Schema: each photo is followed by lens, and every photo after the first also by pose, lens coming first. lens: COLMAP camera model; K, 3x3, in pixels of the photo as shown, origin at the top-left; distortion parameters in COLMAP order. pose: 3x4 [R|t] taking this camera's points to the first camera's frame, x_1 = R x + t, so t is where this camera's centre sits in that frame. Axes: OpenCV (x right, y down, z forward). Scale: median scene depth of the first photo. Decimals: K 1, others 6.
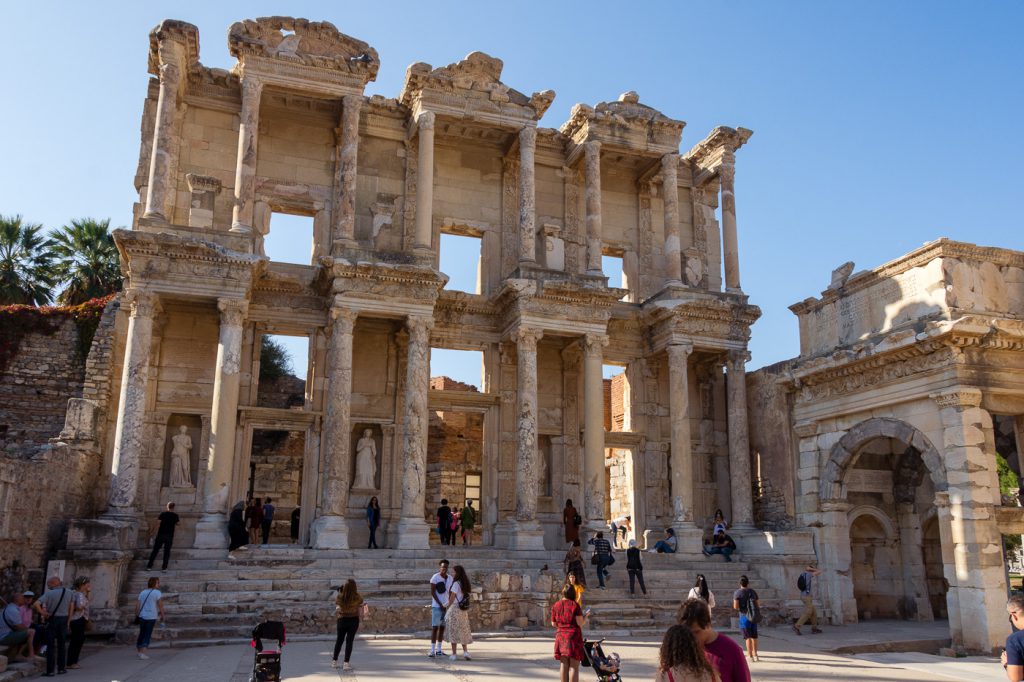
lens RADIAL K [[776.5, 0, 508.7], [0, 776.5, 377.4], [0, 0, 1]] dist [0.025001, -0.010501]
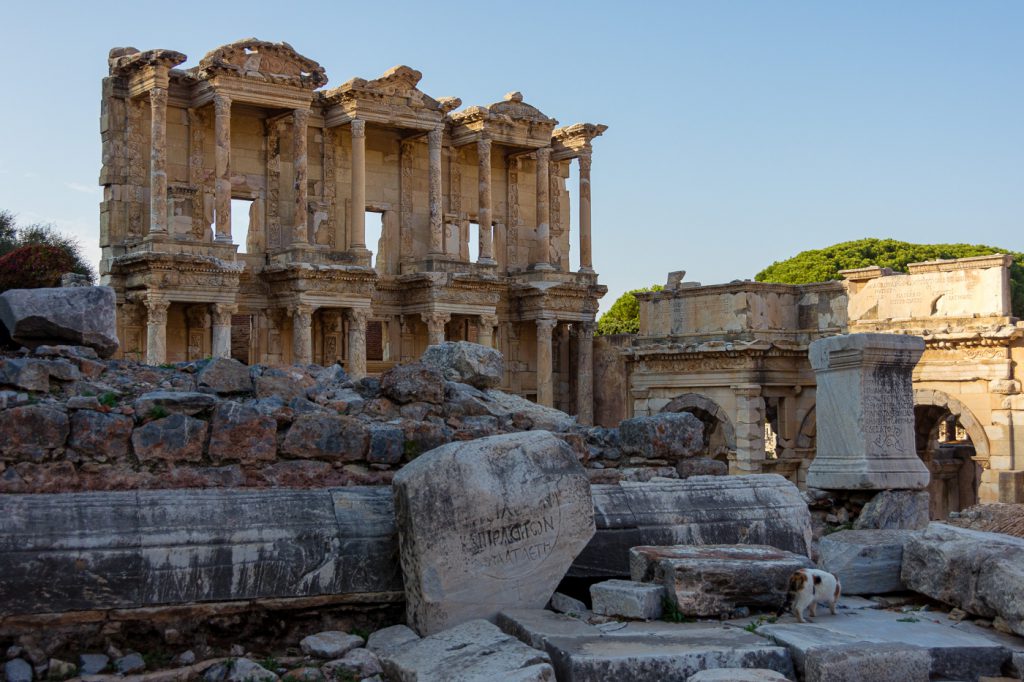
lens RADIAL K [[1248.5, 0, 512.0], [0, 1248.5, 341.0], [0, 0, 1]] dist [0.003358, -0.008775]
pose [[0.933590, 0.002861, 0.358332, -0.547908], [-0.061075, 0.986608, 0.151246, -0.312007], [-0.353100, -0.163087, 0.921262, -0.800989]]
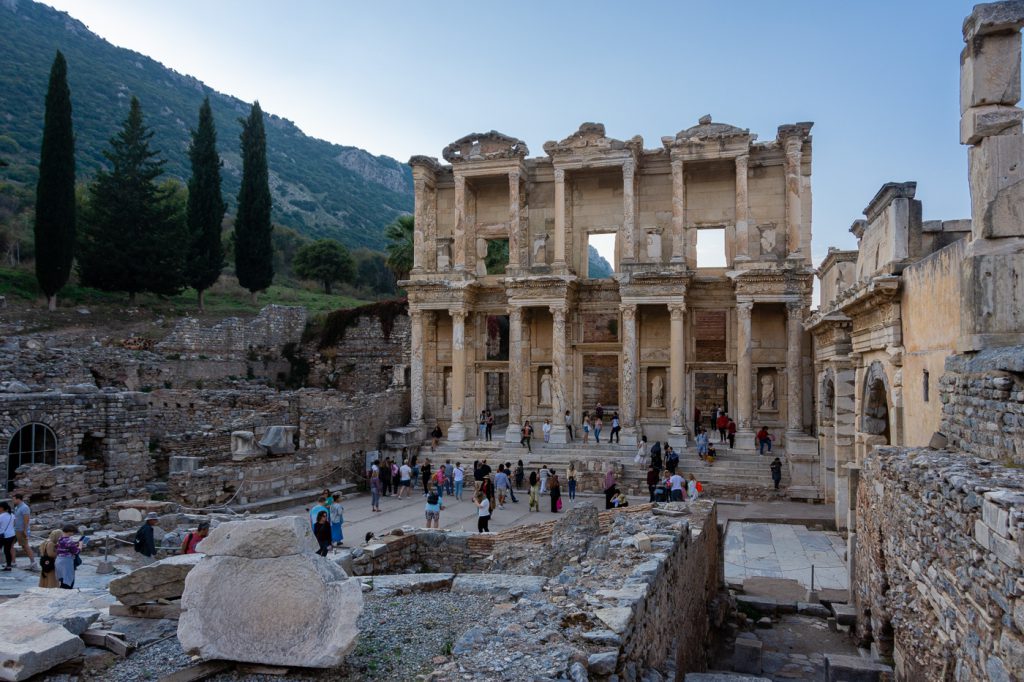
lens RADIAL K [[787.4, 0, 512.0], [0, 787.4, 341.0], [0, 0, 1]] dist [0.000711, -0.000107]
pose [[0.832060, -0.030383, -0.553852, 0.688475], [0.121635, 0.984190, 0.128744, -0.217458], [0.541184, -0.174490, 0.822601, -0.419098]]
